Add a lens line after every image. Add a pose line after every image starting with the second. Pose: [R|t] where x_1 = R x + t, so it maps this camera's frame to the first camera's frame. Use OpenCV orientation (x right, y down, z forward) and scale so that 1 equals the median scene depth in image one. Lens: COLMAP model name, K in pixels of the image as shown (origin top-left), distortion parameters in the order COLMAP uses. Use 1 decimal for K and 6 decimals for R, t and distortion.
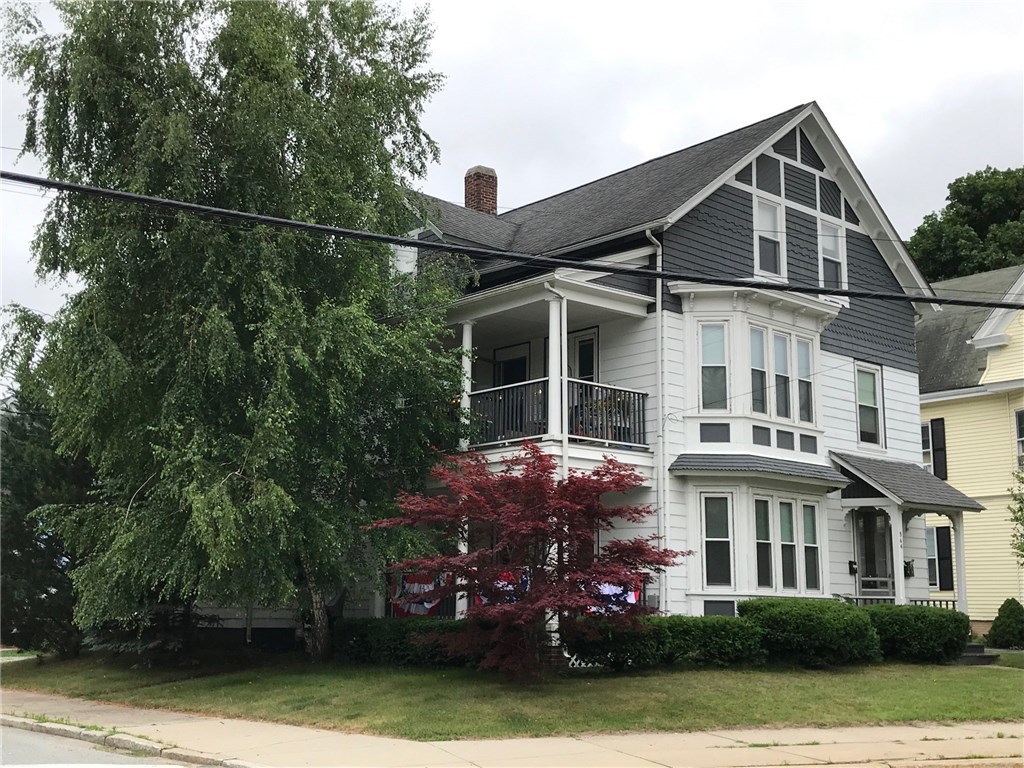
lens RADIAL K [[1229.7, 0, 512.5], [0, 1229.7, 385.3], [0, 0, 1]] dist [0.018914, 0.000000]
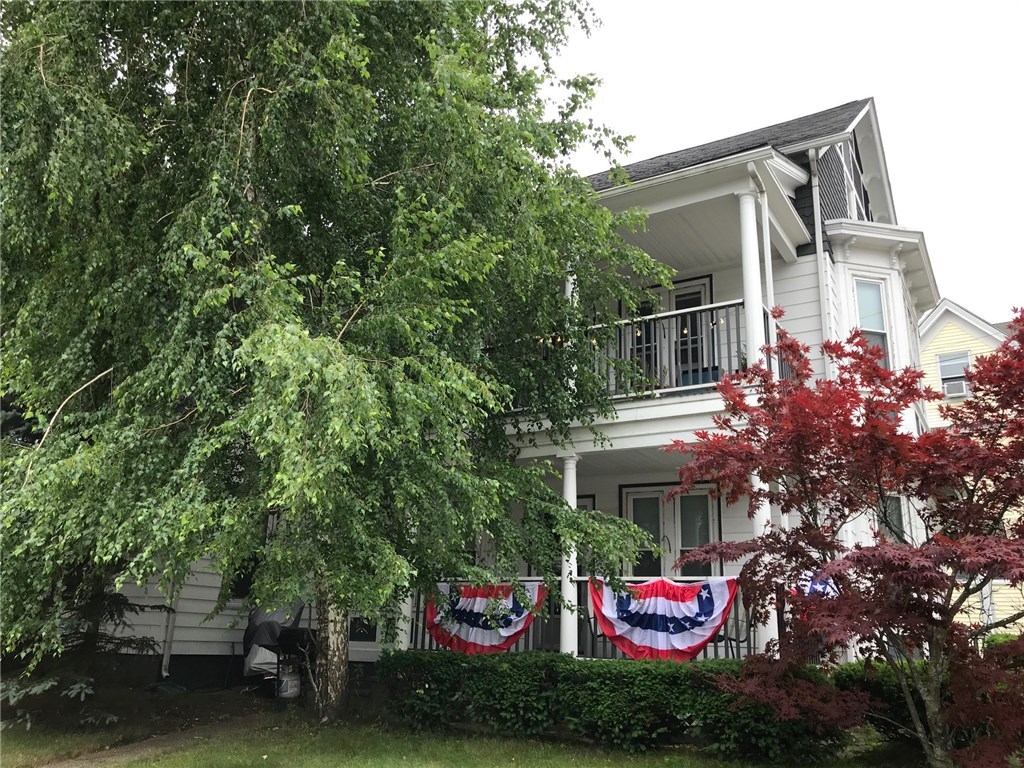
lens RADIAL K [[834.7, 0, 511.8], [0, 834.7, 381.0], [0, 0, 1]] dist [0.000513, -0.007657]
pose [[0.955556, 0.107738, 0.274416, -0.202622], [-0.076614, 0.989600, -0.121744, 0.098942], [-0.284679, 0.095309, 0.953873, 0.551289]]
